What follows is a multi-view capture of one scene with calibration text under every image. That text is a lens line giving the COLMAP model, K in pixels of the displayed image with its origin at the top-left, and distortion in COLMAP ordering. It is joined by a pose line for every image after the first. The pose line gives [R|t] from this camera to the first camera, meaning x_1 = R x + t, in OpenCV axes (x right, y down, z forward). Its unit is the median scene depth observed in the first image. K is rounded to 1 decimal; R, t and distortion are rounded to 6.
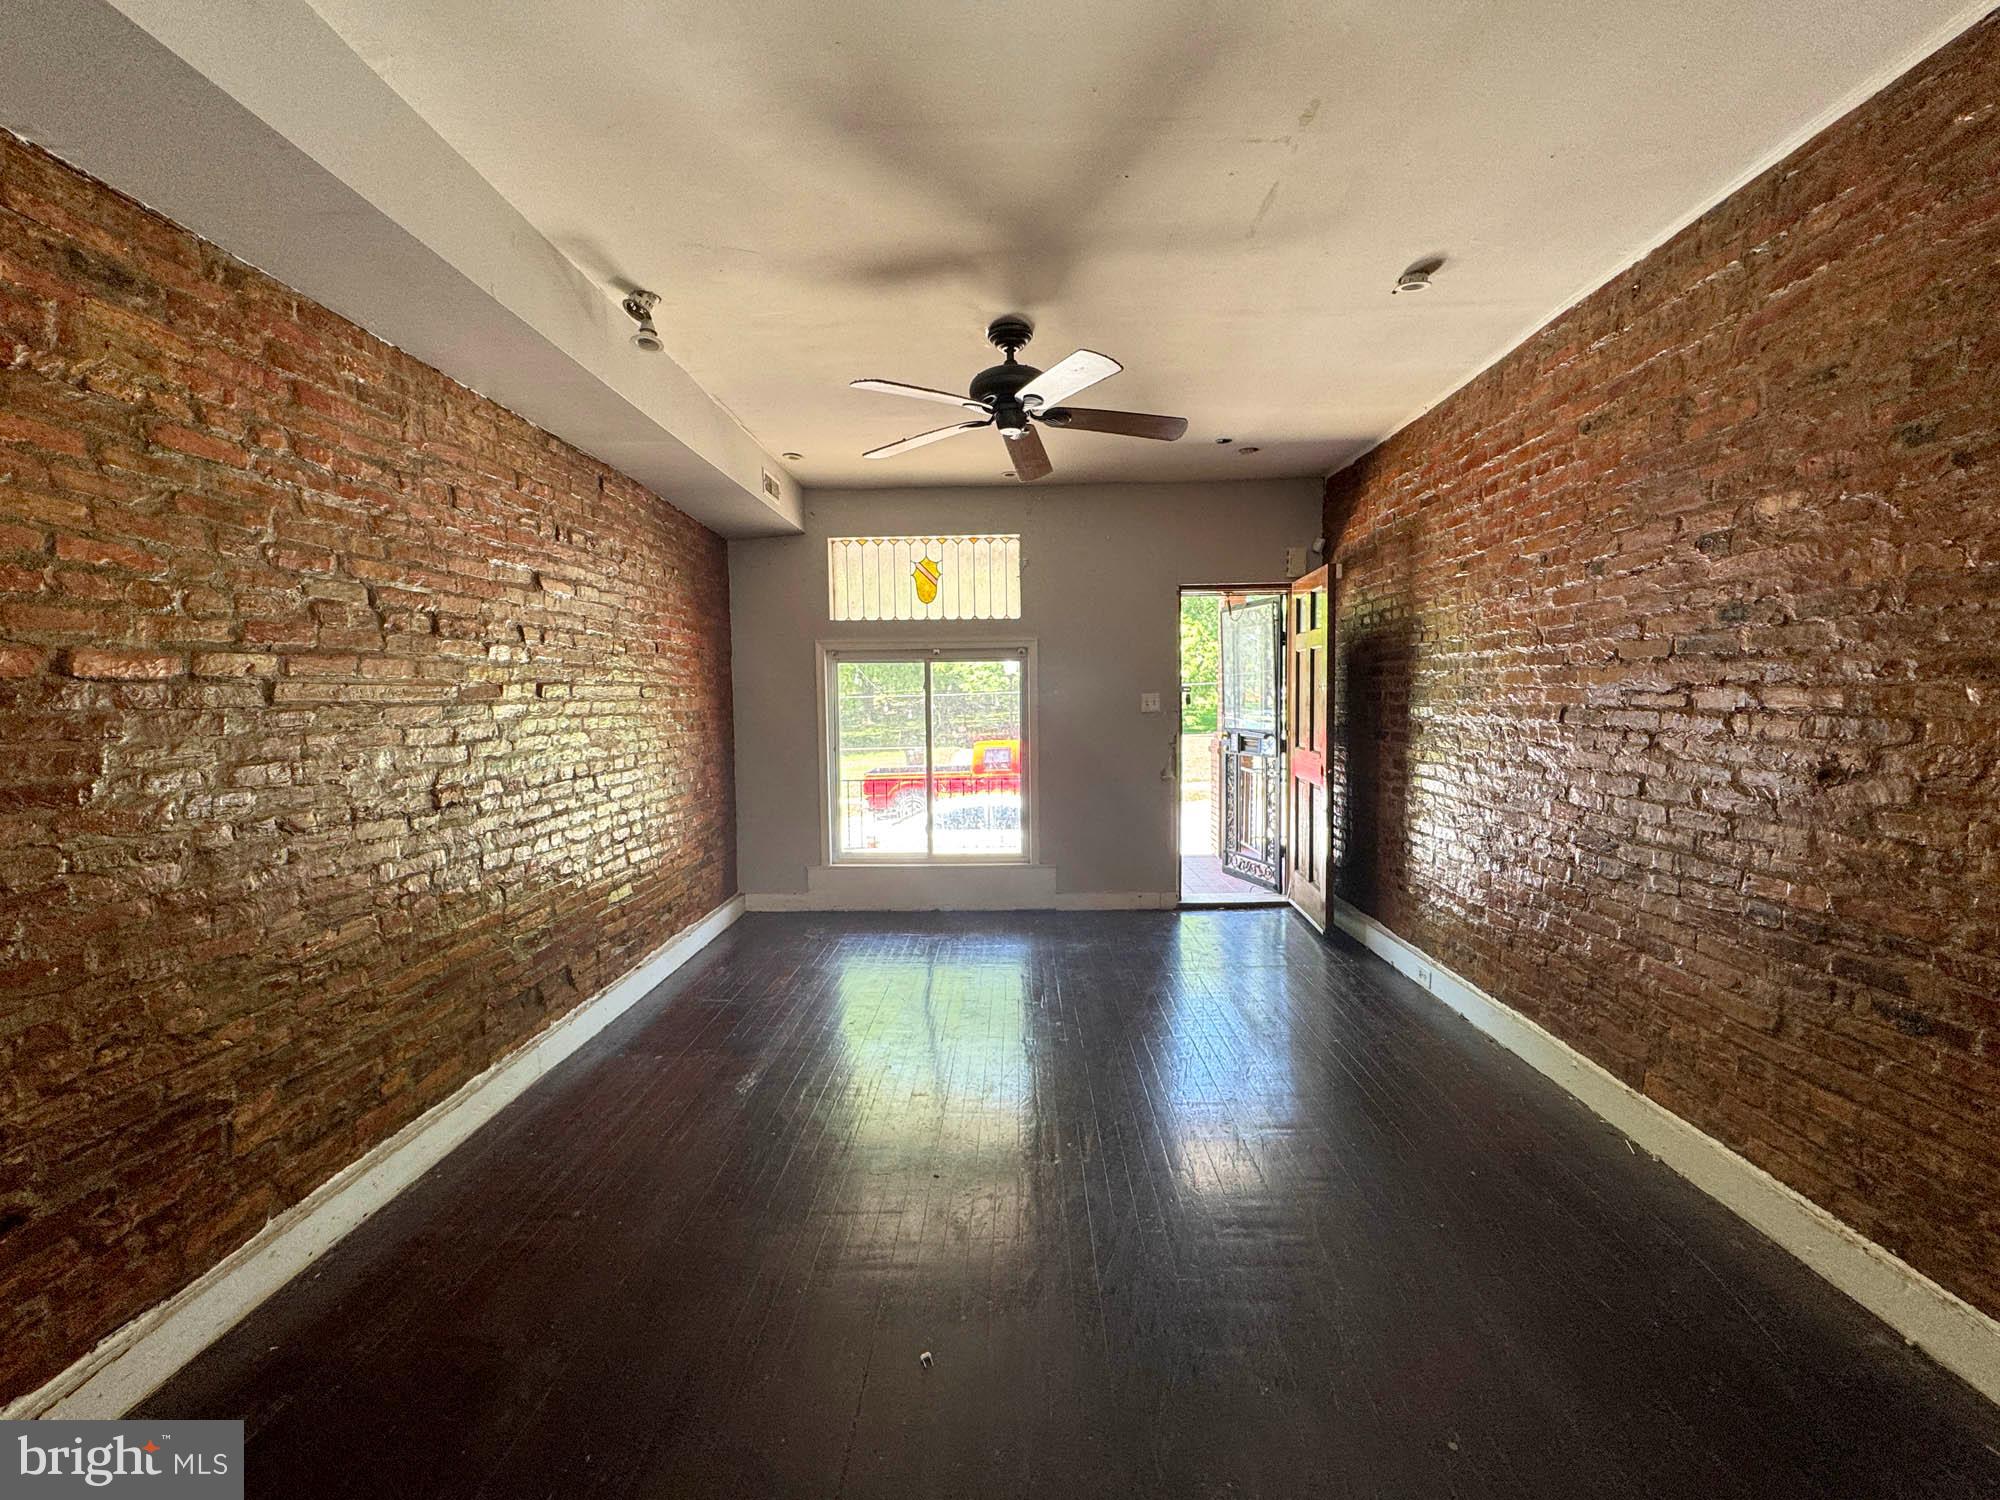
lens RADIAL K [[797.5, 0, 1002.6], [0, 797.5, 745.5], [0, 0, 1]] dist [-0.001584, -0.000602]
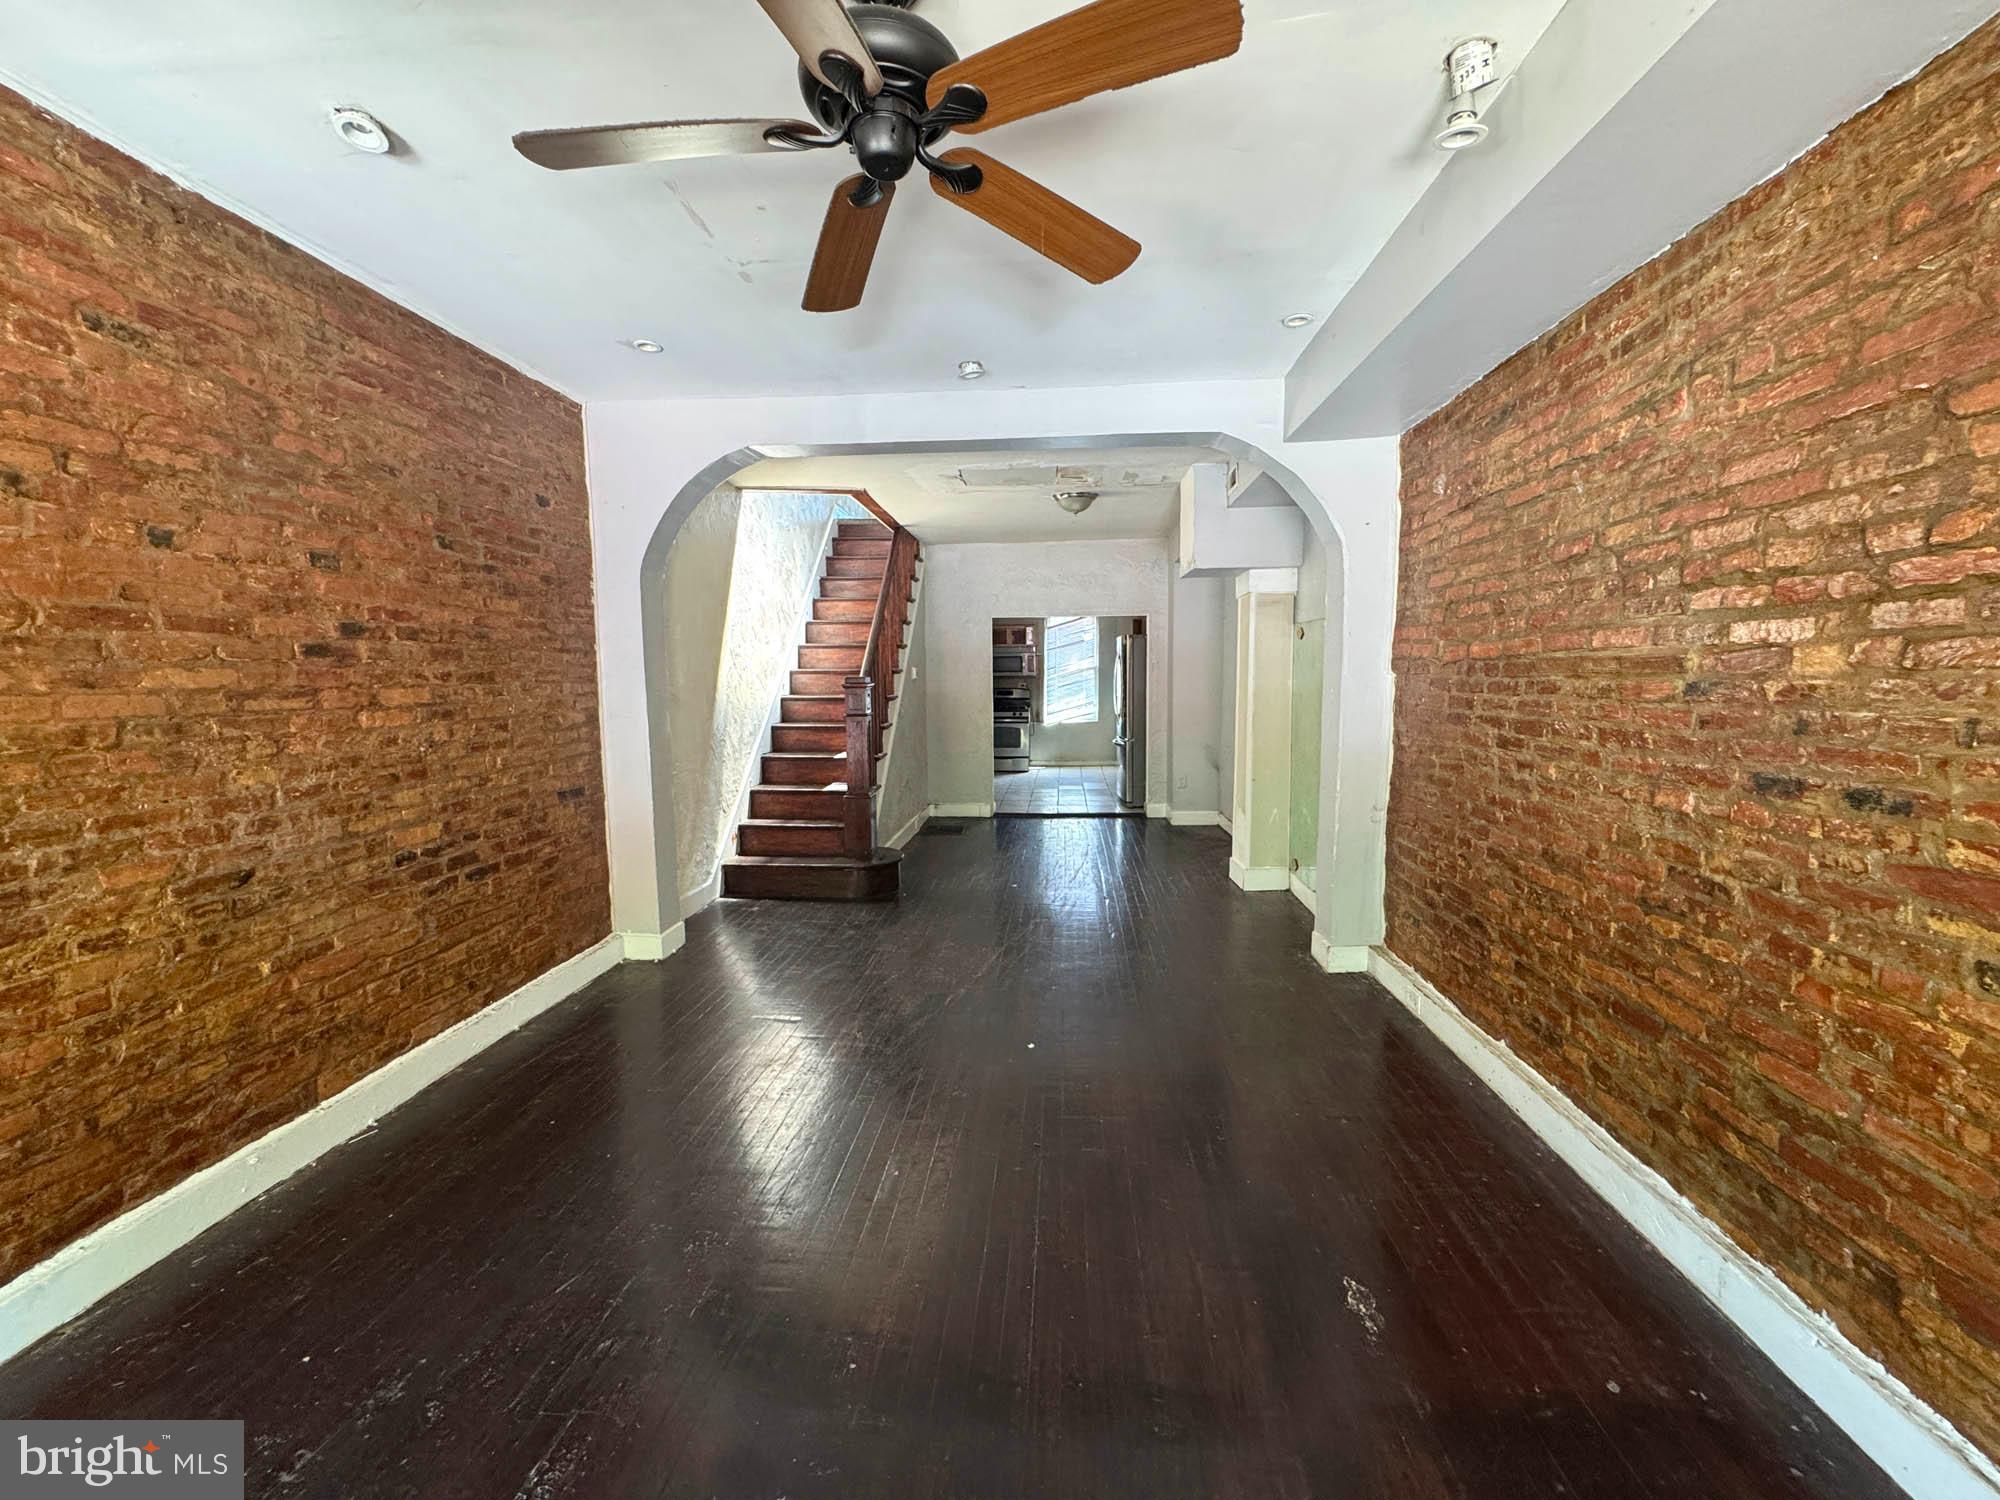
lens RADIAL K [[797.5, 0, 1002.6], [0, 797.5, 745.5], [0, 0, 1]] dist [-0.001584, -0.000602]
pose [[-0.998115, 0.018898, 0.058392, -0.114925], [0.027585, 0.988032, 0.151763, -0.138441], [-0.054825, 0.153088, -0.986691, 2.040584]]
